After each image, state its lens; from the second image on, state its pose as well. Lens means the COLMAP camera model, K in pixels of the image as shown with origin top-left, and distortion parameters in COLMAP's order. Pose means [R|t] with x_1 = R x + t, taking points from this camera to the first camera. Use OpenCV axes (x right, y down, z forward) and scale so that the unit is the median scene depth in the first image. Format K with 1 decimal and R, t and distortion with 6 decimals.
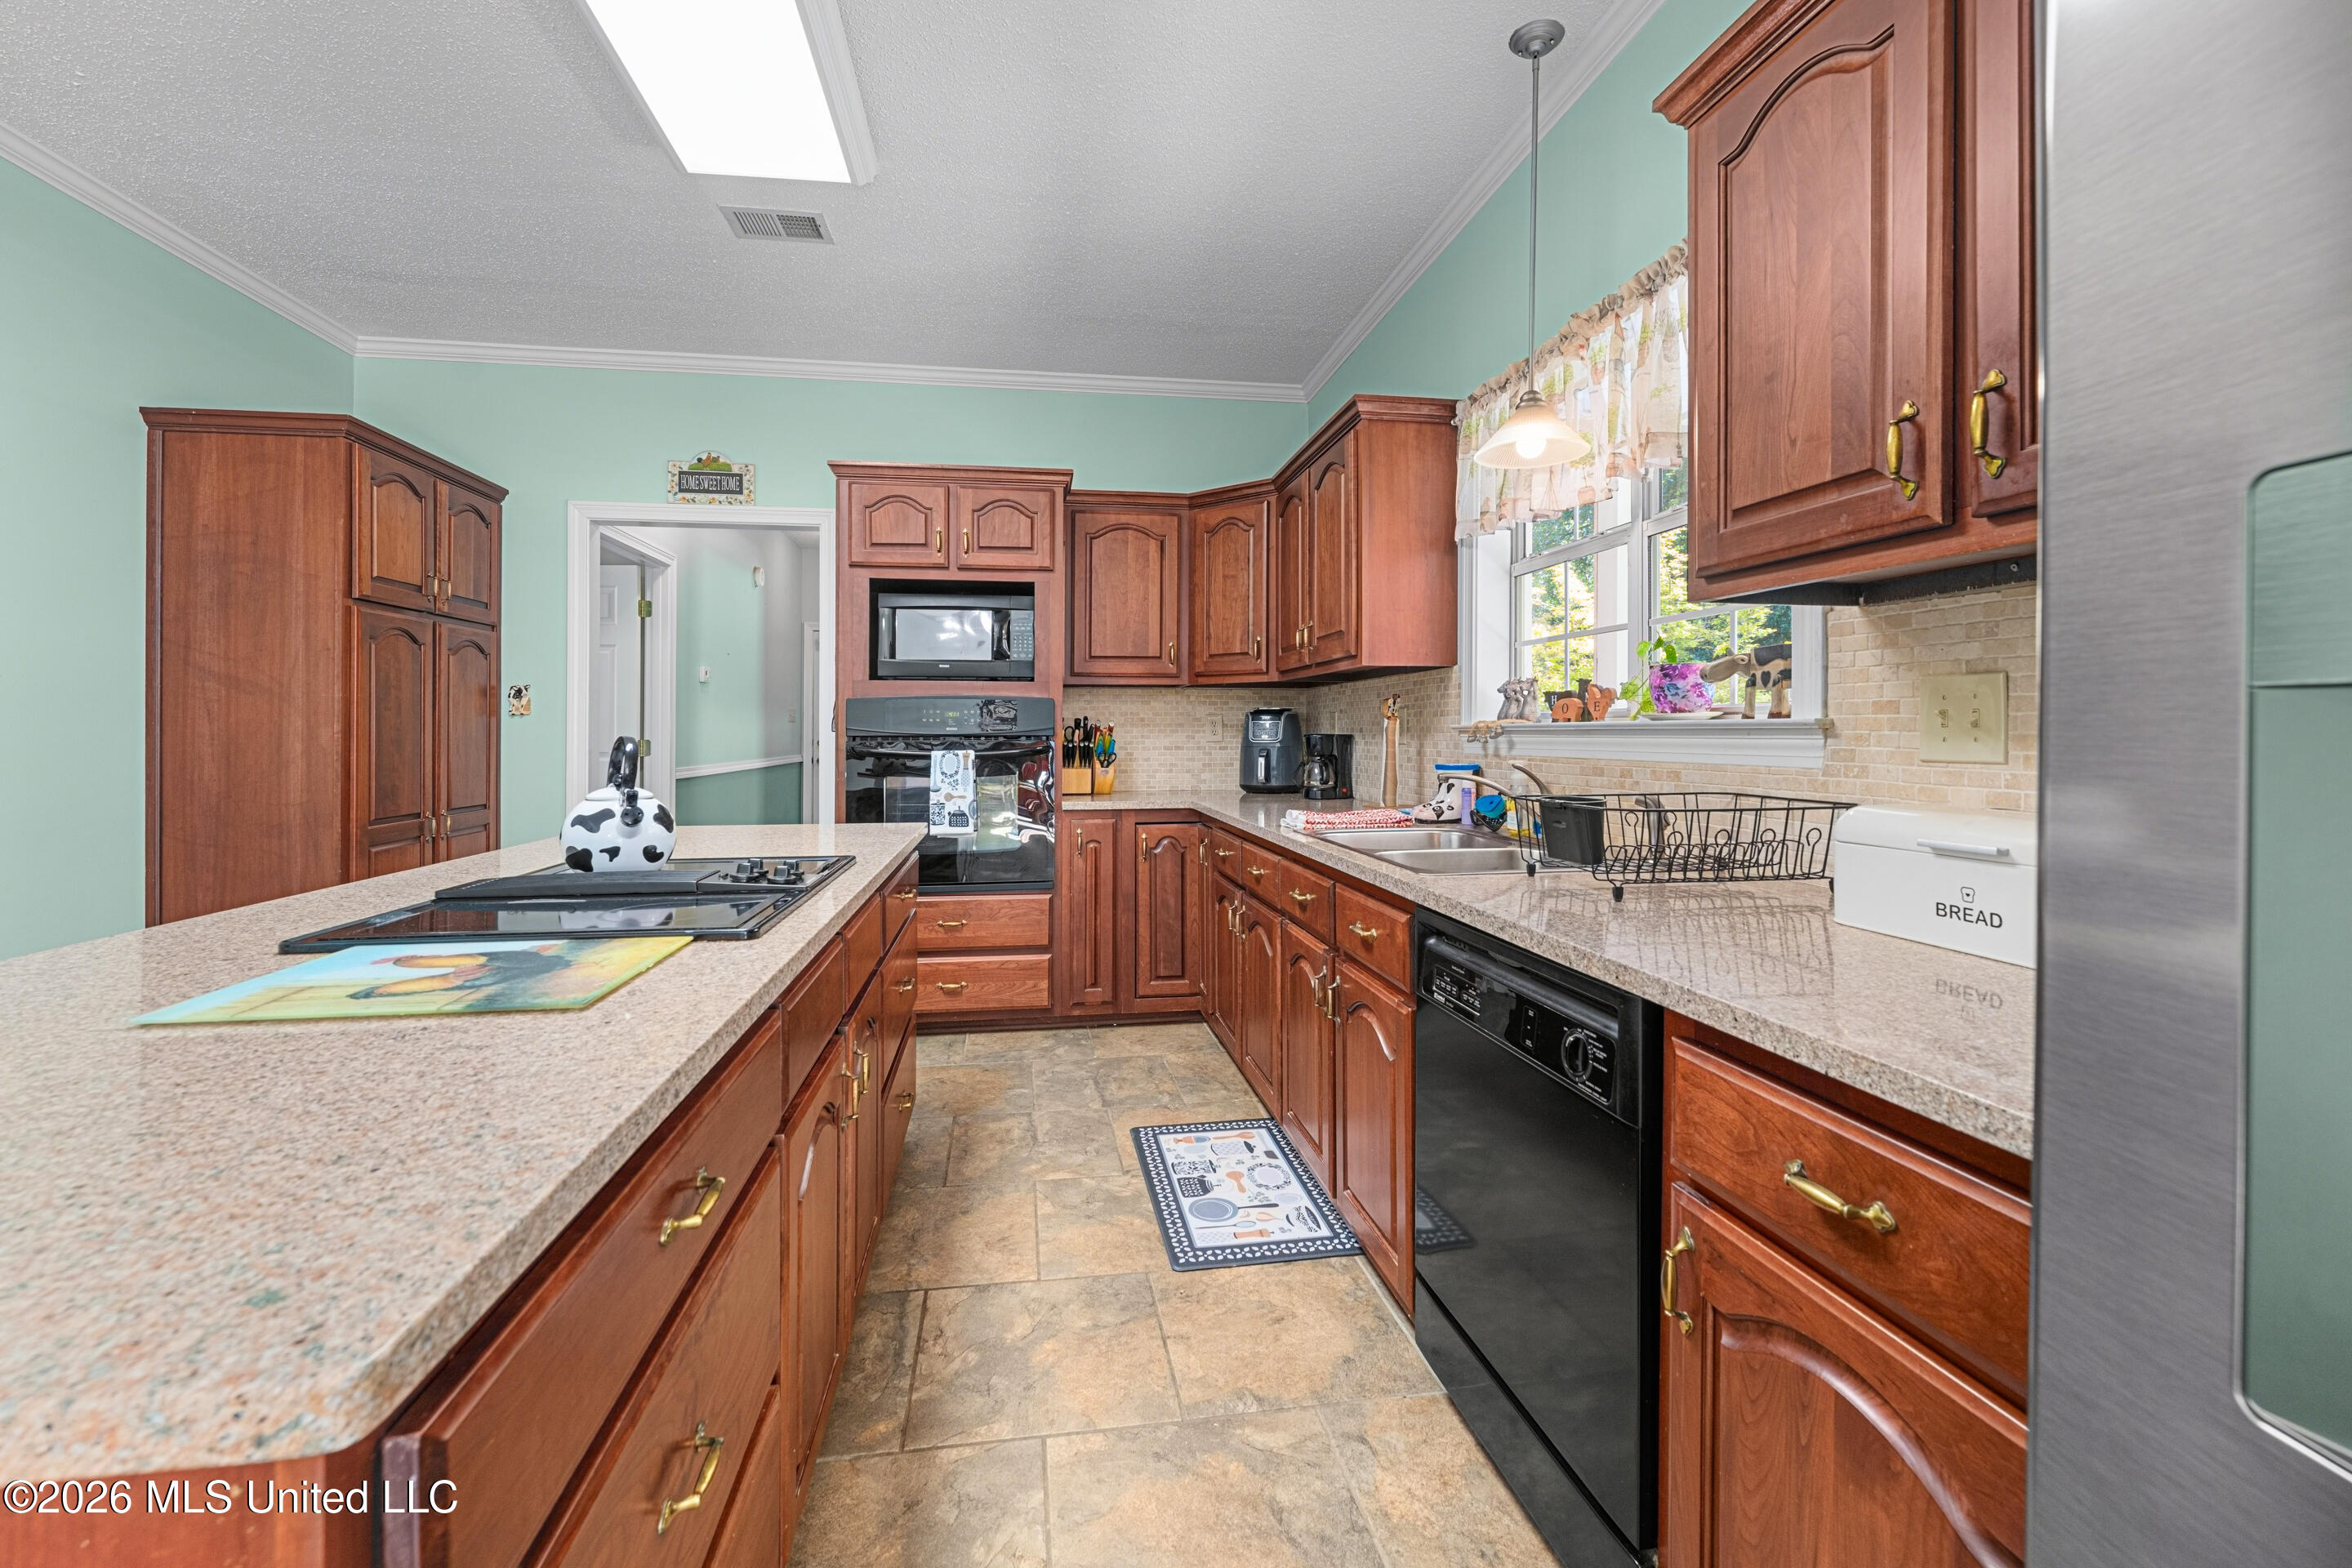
lens RADIAL K [[954.9, 0, 1160.6], [0, 954.9, 735.1], [0, 0, 1]] dist [0.001517, 0.000079]
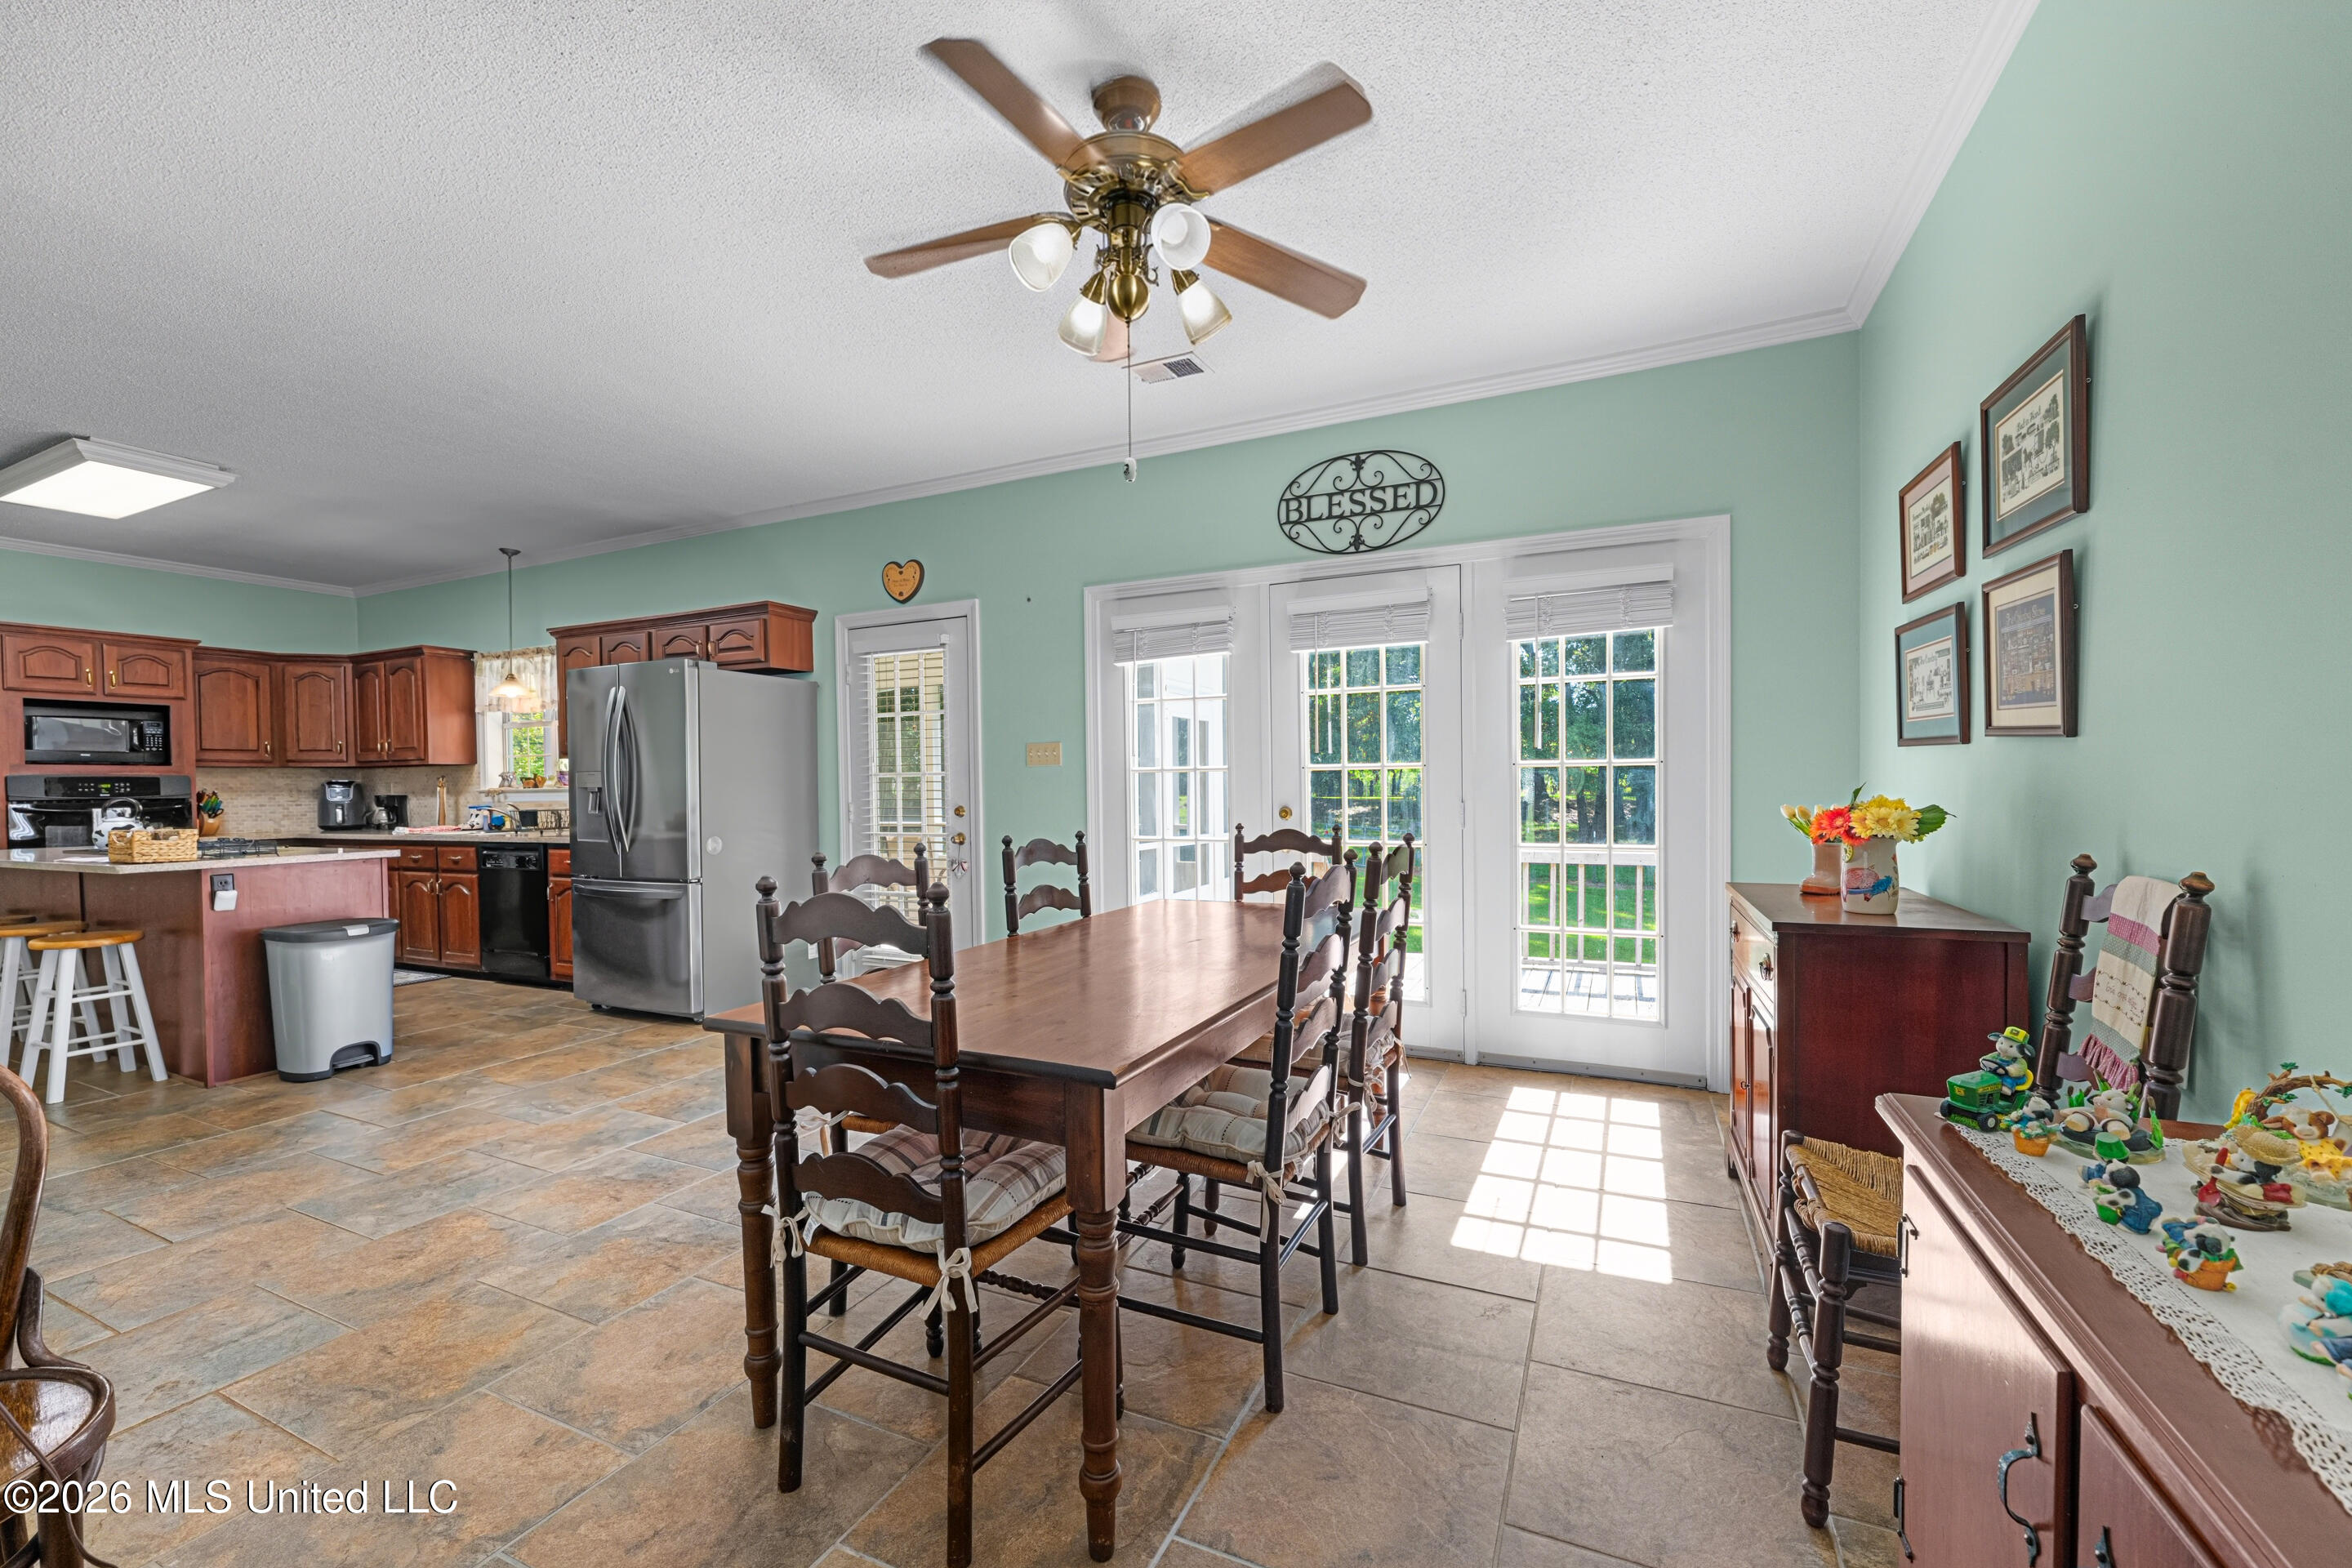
lens RADIAL K [[954.9, 0, 1171.8], [0, 954.9, 803.2], [0, 0, 1]] dist [0.001517, 0.000079]
pose [[0.557140, -0.023721, 0.830080, -0.539297], [0.014707, 0.999717, 0.018698, 0.002613], [-0.830288, 0.001790, 0.557331, -1.349073]]
